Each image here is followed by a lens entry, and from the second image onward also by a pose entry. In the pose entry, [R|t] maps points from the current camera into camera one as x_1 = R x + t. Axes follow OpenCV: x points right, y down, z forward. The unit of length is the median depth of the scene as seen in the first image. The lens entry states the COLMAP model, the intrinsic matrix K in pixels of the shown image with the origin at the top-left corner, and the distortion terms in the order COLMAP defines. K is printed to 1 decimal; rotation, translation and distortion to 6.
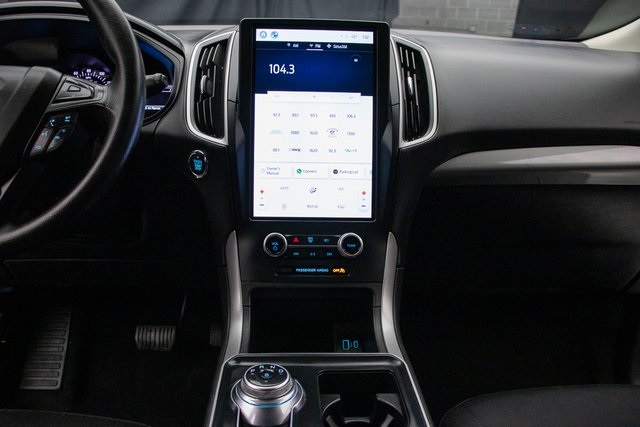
lens RADIAL K [[520.2, 0, 313.6], [0, 520.2, 214.4], [0, 0, 1]] dist [-0.172925, 0.124930]
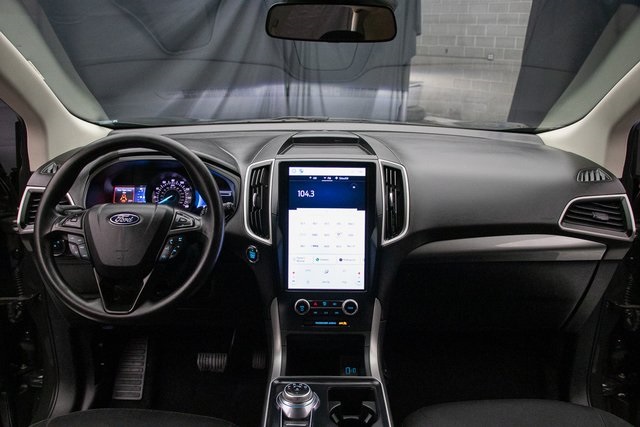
lens RADIAL K [[520.2, 0, 311.8], [0, 520.2, 217.2], [0, 0, 1]] dist [-0.172925, 0.124930]
pose [[0.998690, -0.001858, -0.051137, 0.035496], [0.000447, 0.999620, -0.027574, -0.168573], [0.051169, 0.027515, 0.998311, -0.565747]]
